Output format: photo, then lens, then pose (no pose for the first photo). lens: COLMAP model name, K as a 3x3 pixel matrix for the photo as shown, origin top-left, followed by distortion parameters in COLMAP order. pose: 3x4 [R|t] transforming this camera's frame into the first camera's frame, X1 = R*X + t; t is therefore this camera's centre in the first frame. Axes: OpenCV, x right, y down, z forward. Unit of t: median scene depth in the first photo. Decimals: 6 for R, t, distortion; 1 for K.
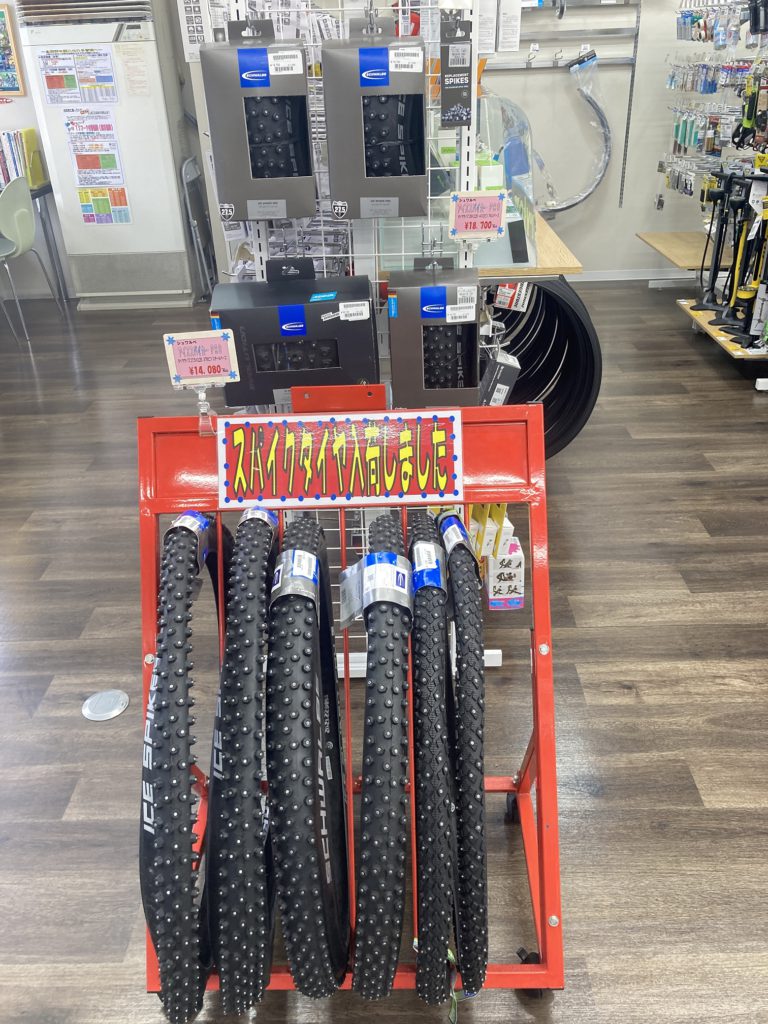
lens RADIAL K [[839.9, 0, 386.8], [0, 839.9, 514.1], [0, 0, 1]] dist [0.014912, -0.019175]
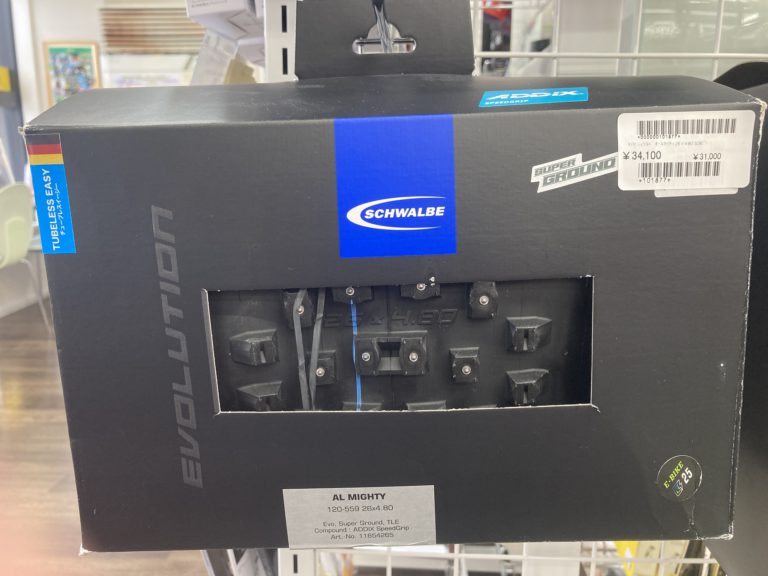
lens RADIAL K [[629.9, 0, 385.8], [0, 629.9, 286.5], [0, 0, 1]] dist [0.014912, -0.019175]
pose [[0.999202, 0.037275, -0.014318, -0.109101], [-0.039859, 0.952447, -0.302085, -0.152666], [0.002377, 0.302415, 0.953174, 0.833331]]
